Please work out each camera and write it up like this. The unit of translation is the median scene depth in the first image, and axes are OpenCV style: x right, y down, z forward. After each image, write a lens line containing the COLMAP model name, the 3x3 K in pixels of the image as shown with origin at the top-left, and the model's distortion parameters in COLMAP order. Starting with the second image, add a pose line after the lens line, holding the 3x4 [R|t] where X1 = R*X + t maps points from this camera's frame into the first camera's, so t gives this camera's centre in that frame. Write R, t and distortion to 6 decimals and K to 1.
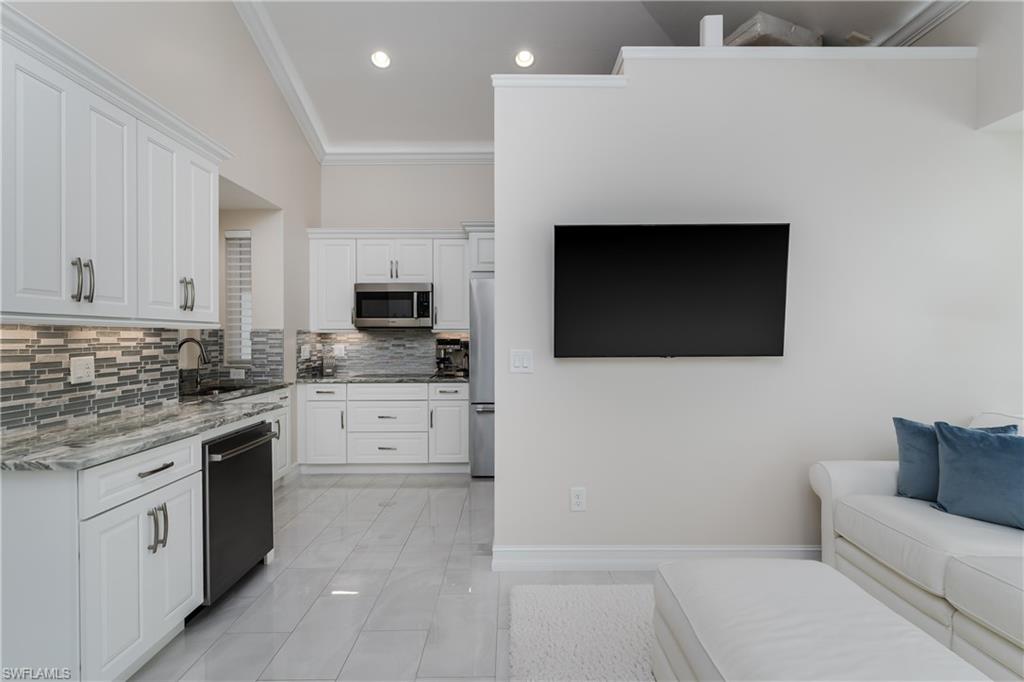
lens RADIAL K [[490.3, 0, 505.9], [0, 490.3, 337.1], [0, 0, 1]] dist [0.004939, -0.002872]
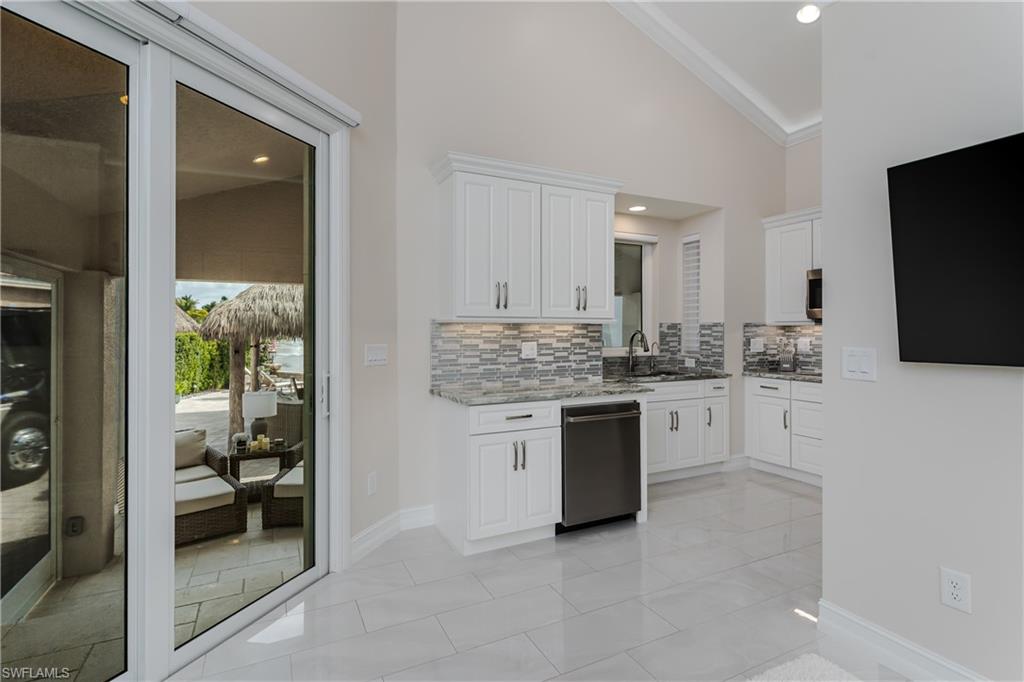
lens RADIAL K [[490.3, 0, 515.8], [0, 490.3, 328.3], [0, 0, 1]] dist [0.004939, -0.002872]
pose [[0.452679, 0.000126, -0.891673, 0.409036], [-0.002177, 0.999997, -0.000964, -0.002179], [0.891671, 0.002378, 0.452678, 0.192998]]
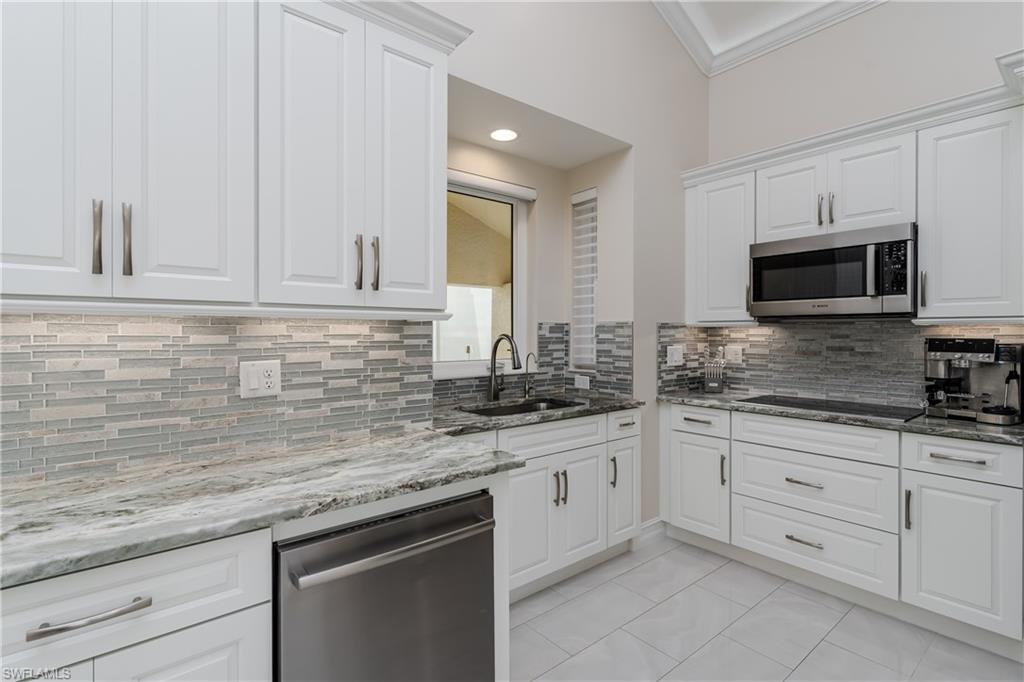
lens RADIAL K [[490.3, 0, 515.7], [0, 490.3, 333.8], [0, 0, 1]] dist [0.004939, -0.002872]
pose [[0.648023, 0.005406, -0.761601, -0.059397], [-0.003313, 0.999985, 0.004280, -0.002137], [0.761613, -0.000250, 0.648032, 0.639539]]
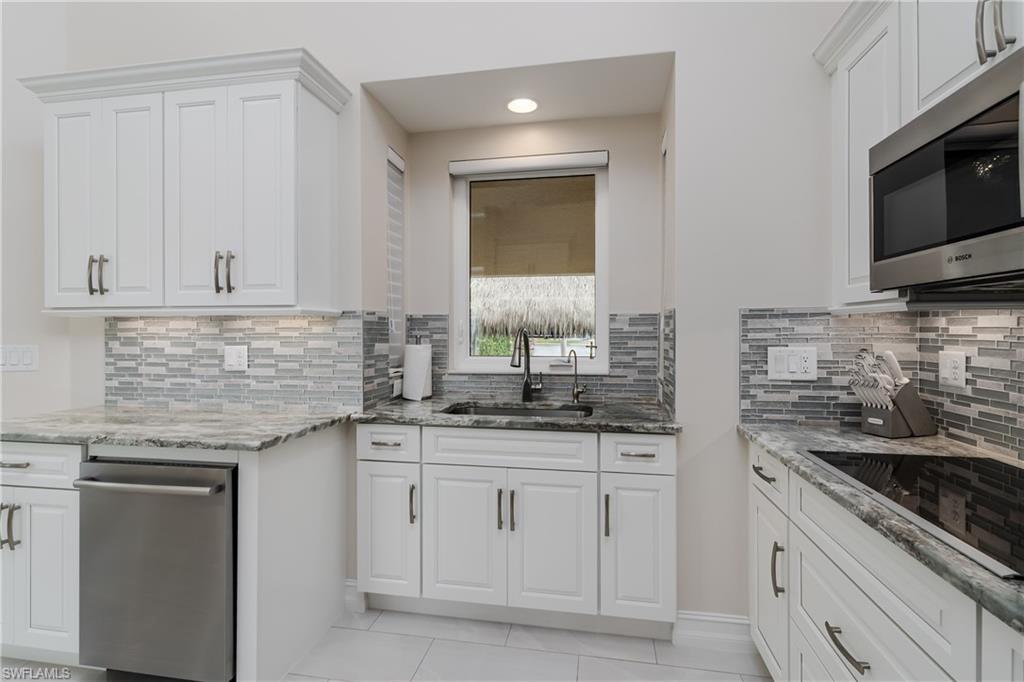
lens RADIAL K [[490.3, 0, 505.8], [0, 490.3, 330.8], [0, 0, 1]] dist [0.004939, -0.002872]
pose [[-0.166582, 0.010453, -0.985972, 0.047764], [0.001950, 0.999945, 0.010271, -0.000347], [0.986026, -0.000211, -0.166593, 1.350914]]
